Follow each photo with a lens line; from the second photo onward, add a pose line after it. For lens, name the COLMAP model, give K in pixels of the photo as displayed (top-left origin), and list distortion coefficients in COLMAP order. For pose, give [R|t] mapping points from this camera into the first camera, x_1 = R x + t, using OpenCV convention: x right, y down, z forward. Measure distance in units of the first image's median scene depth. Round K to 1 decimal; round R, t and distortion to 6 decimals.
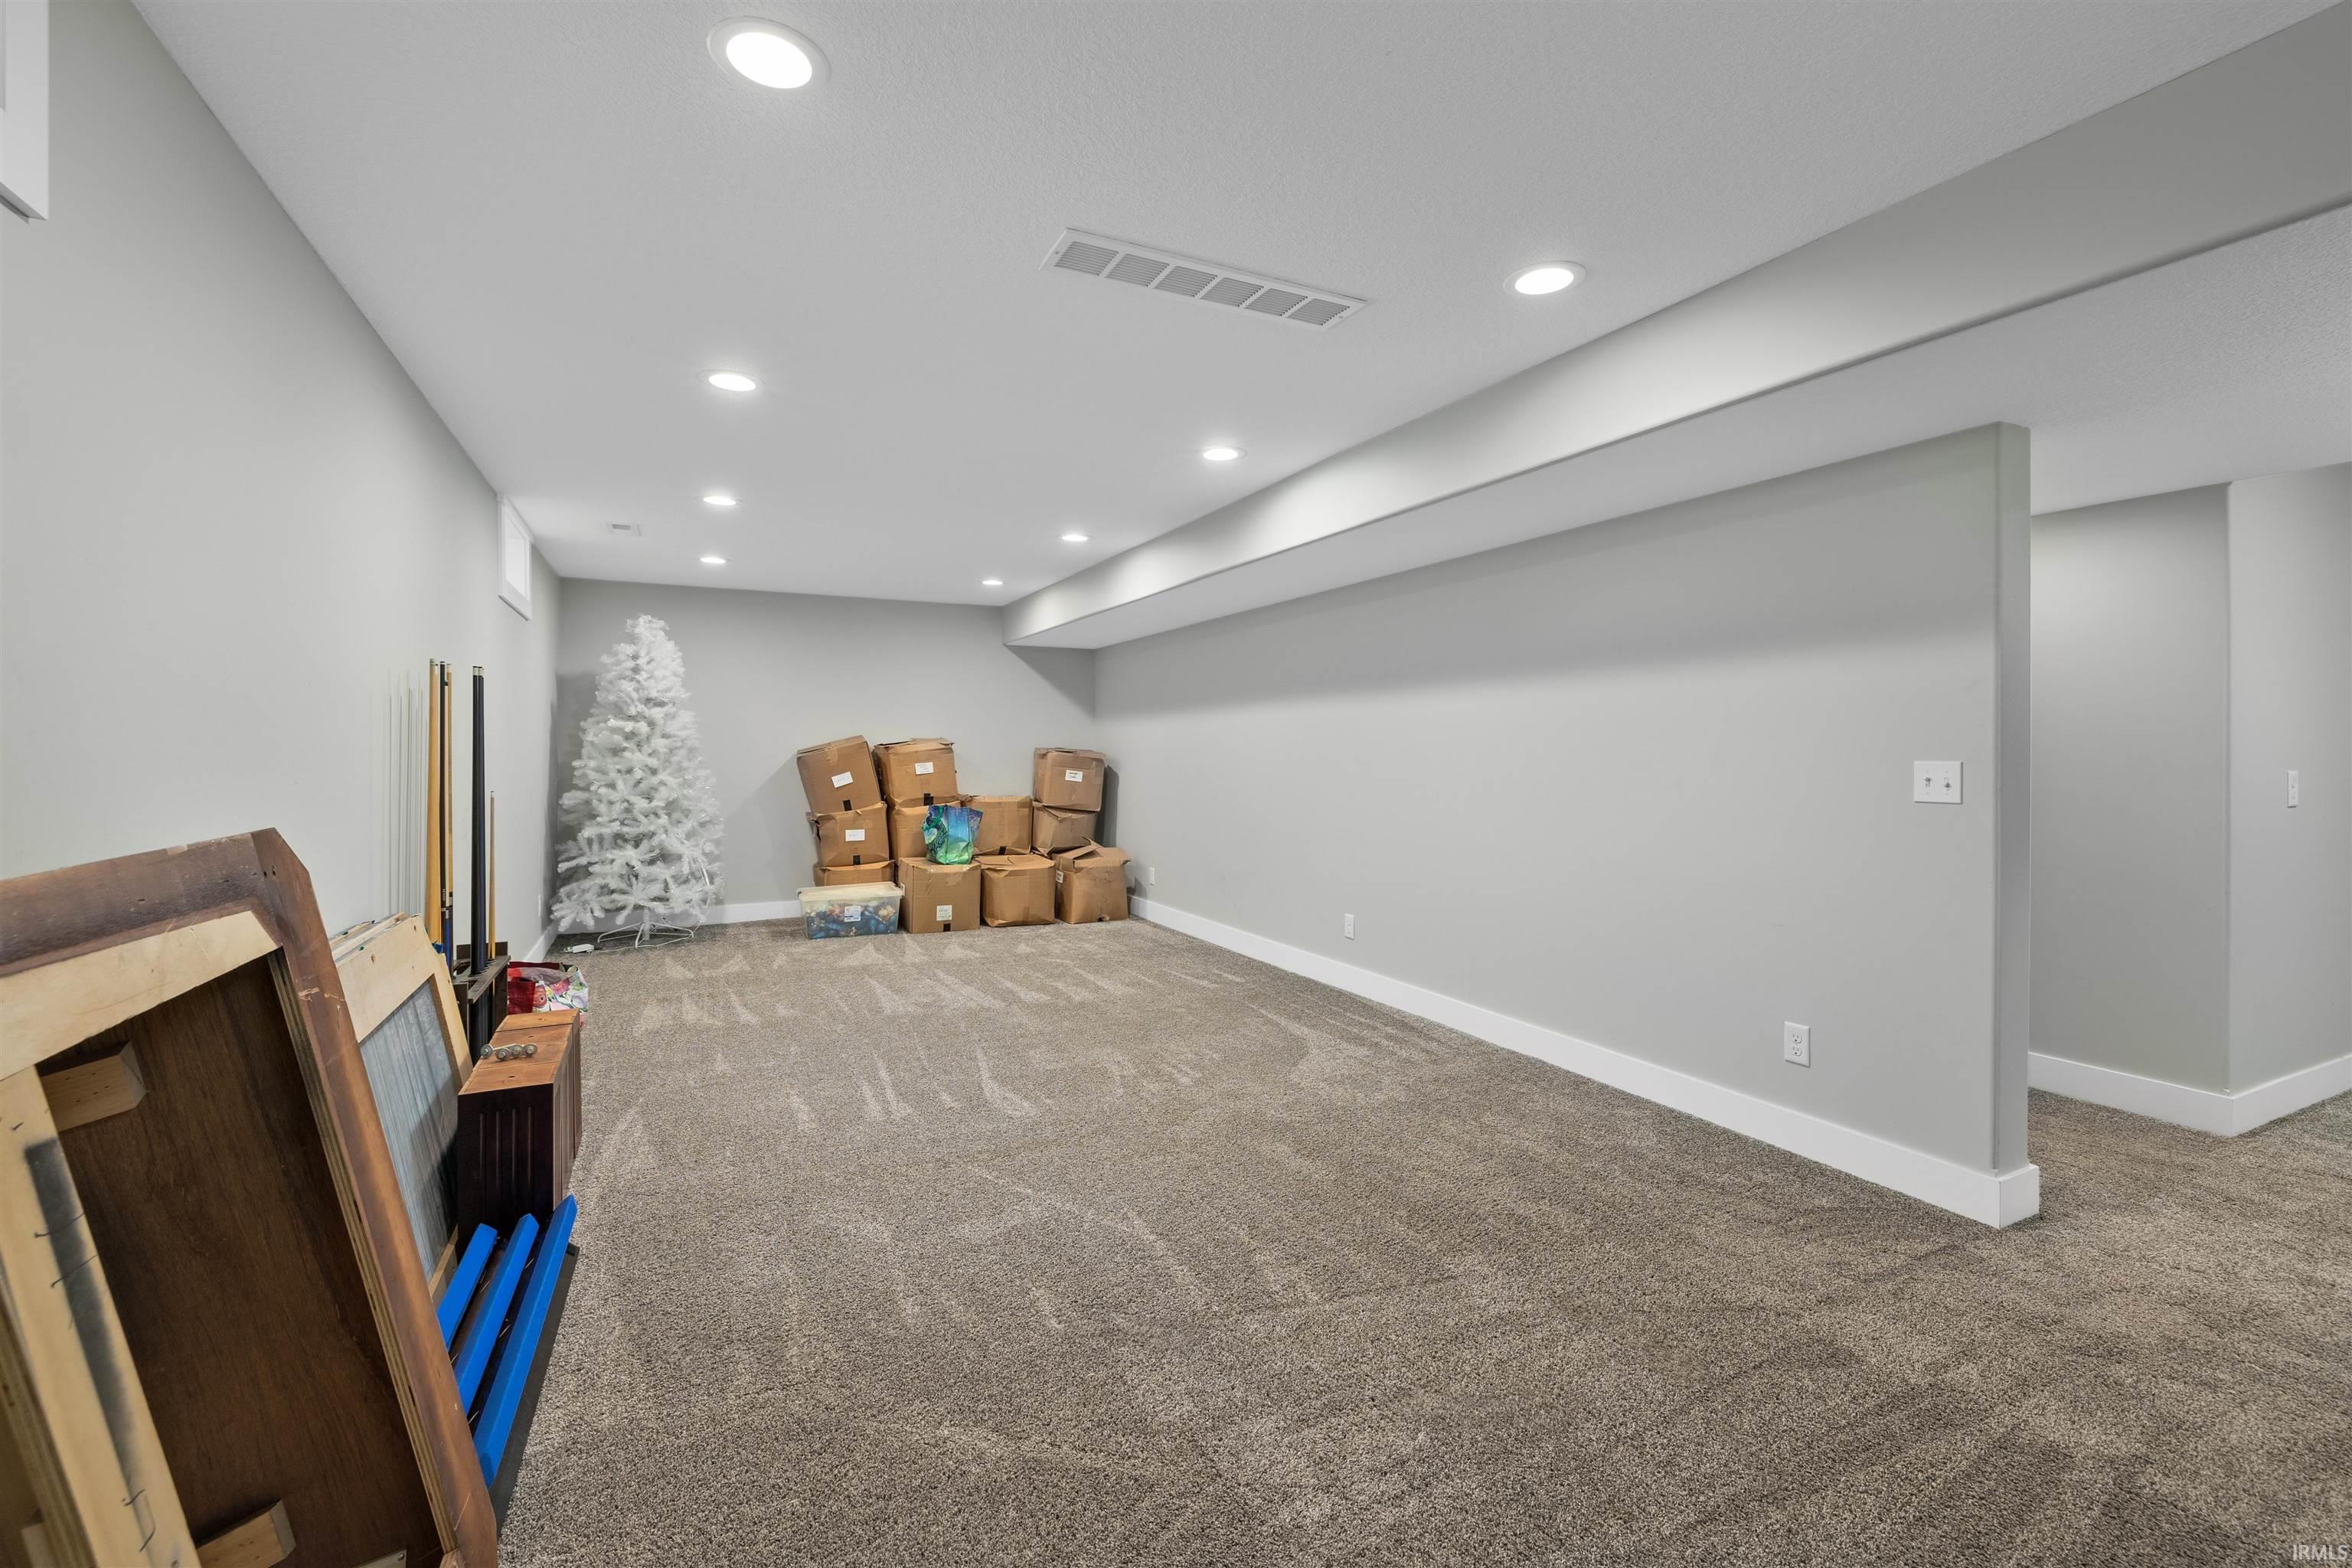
lens RADIAL K [[982.7, 0, 1175.1], [0, 982.7, 758.3], [0, 0, 1]] dist [0.002381, 0.000373]
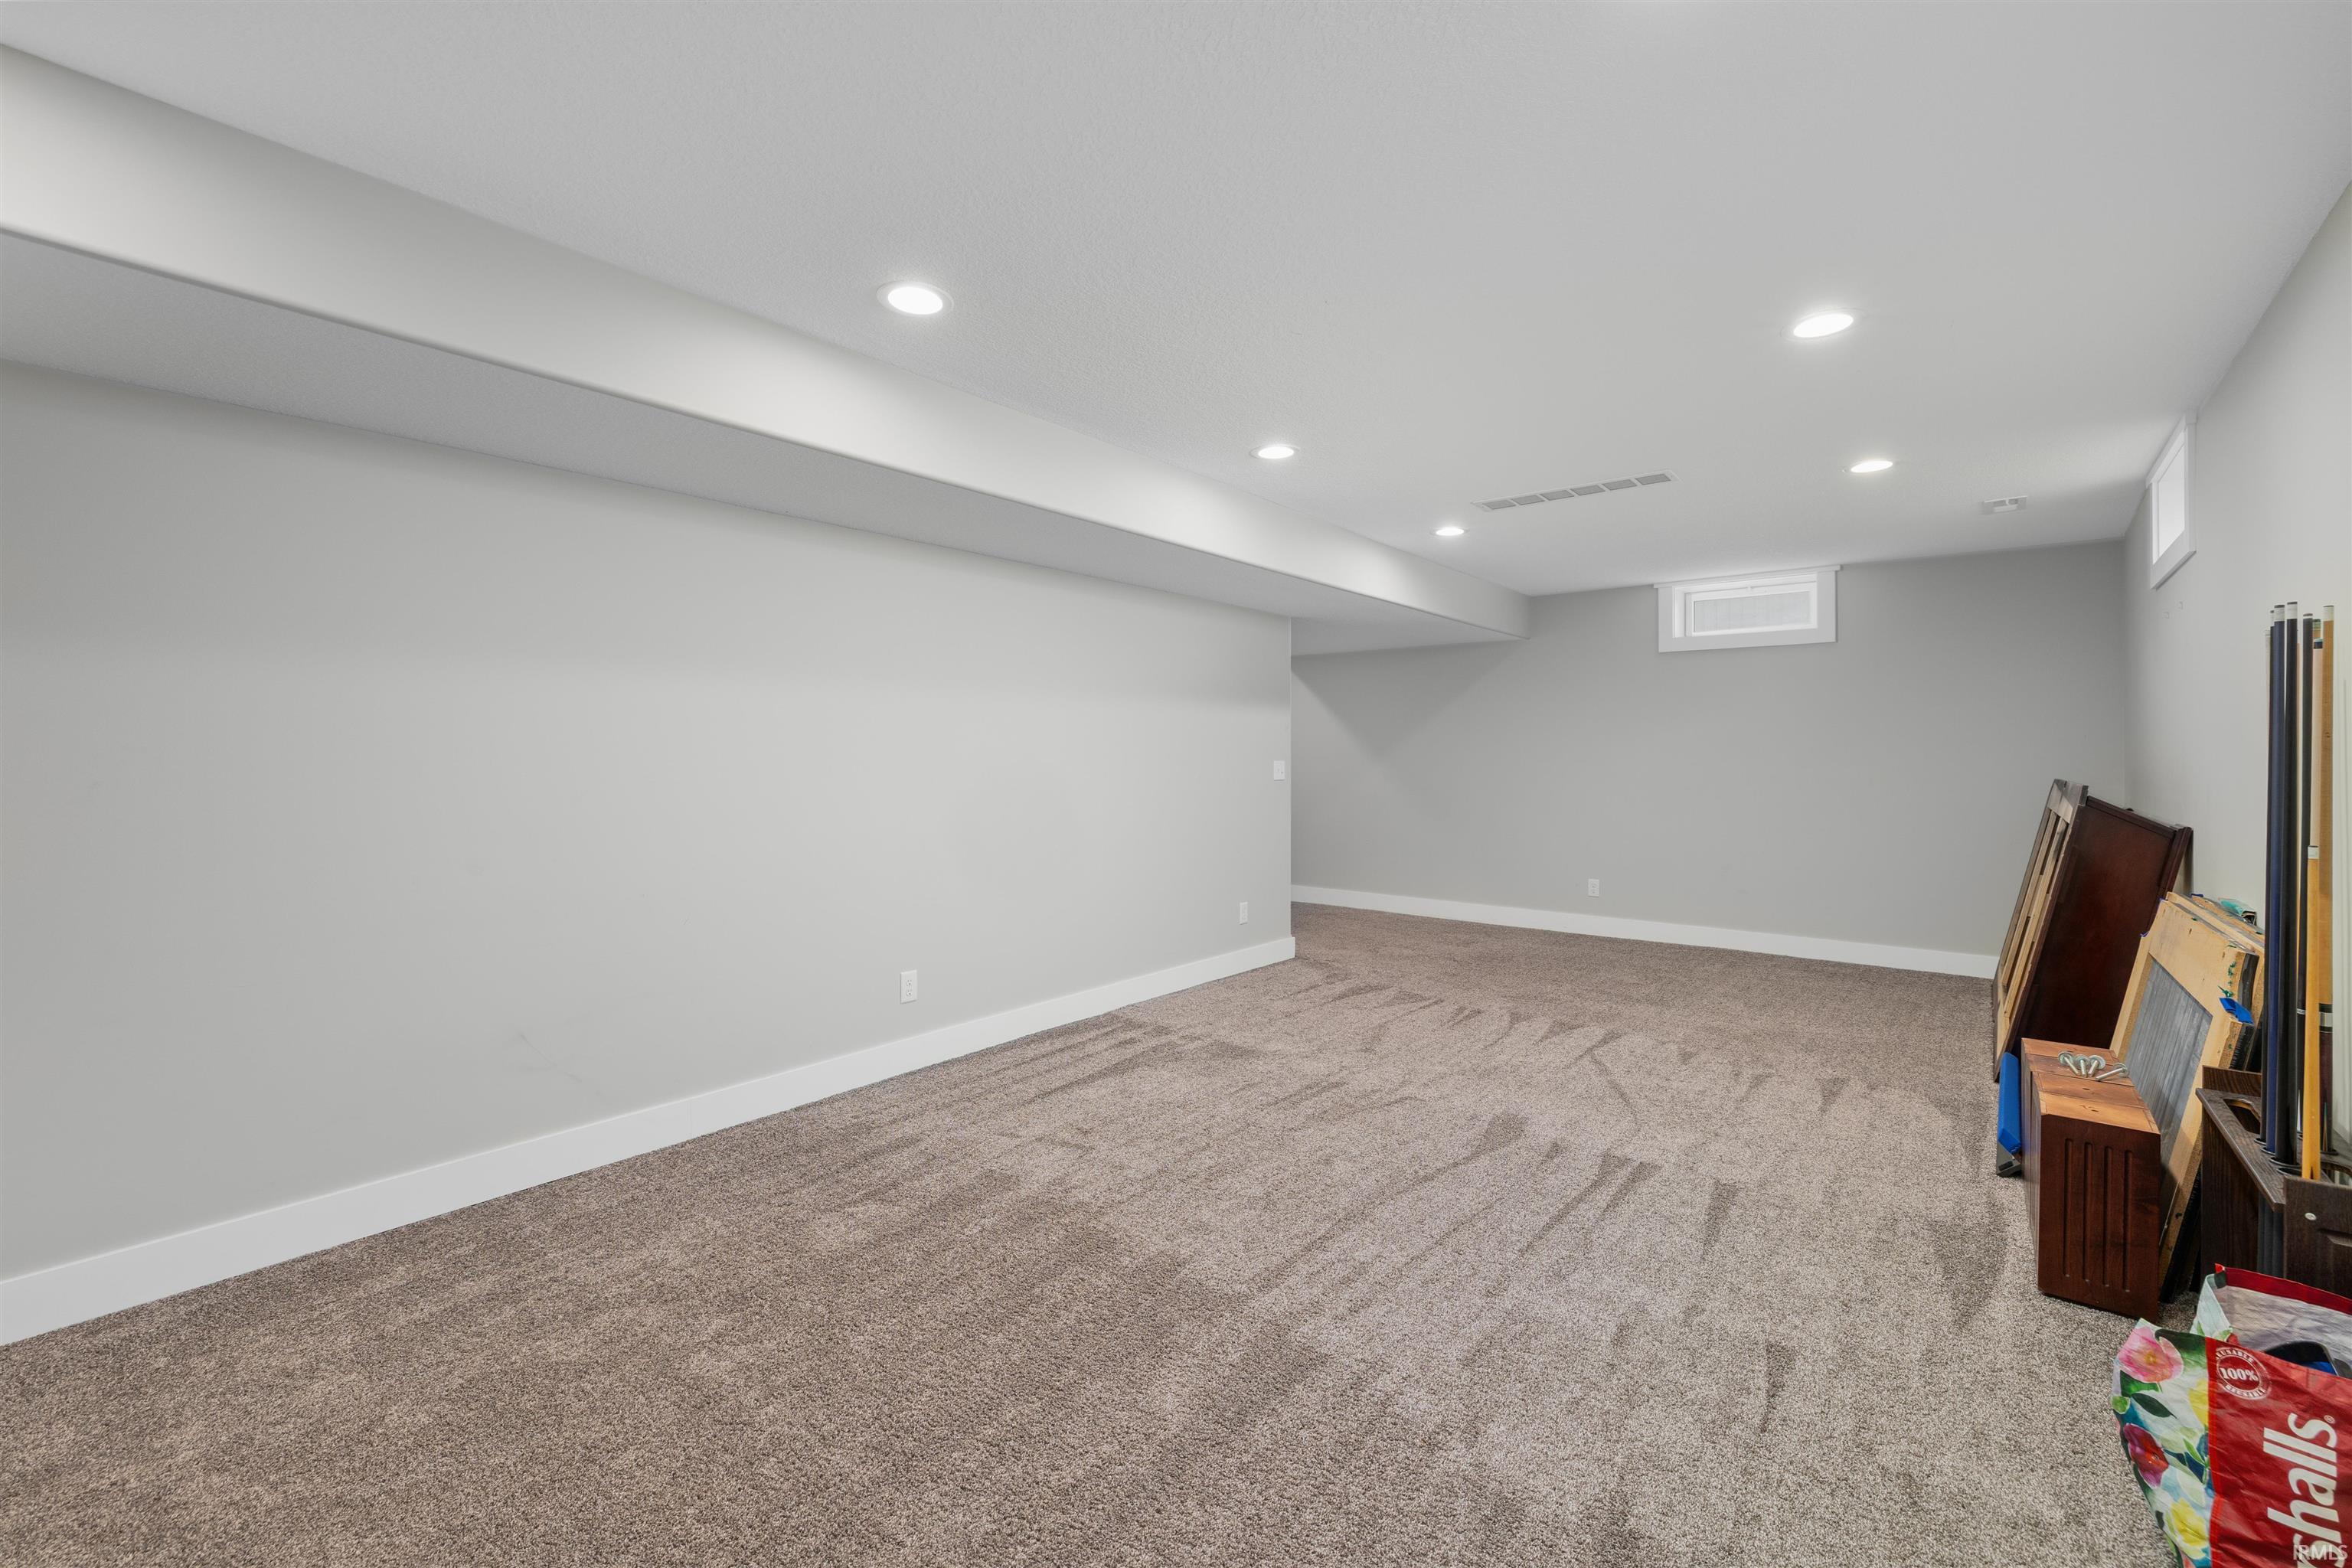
lens RADIAL K [[991.0, 0, 1167.6], [0, 991.0, 772.1], [0, 0, 1]] dist [-0.002955, 0.000044]
pose [[-0.423980, -0.012306, 0.905588, -1.128741], [0.008802, 0.999804, 0.017708, -0.014782], [-0.905629, 0.015478, -0.423789, 2.147599]]
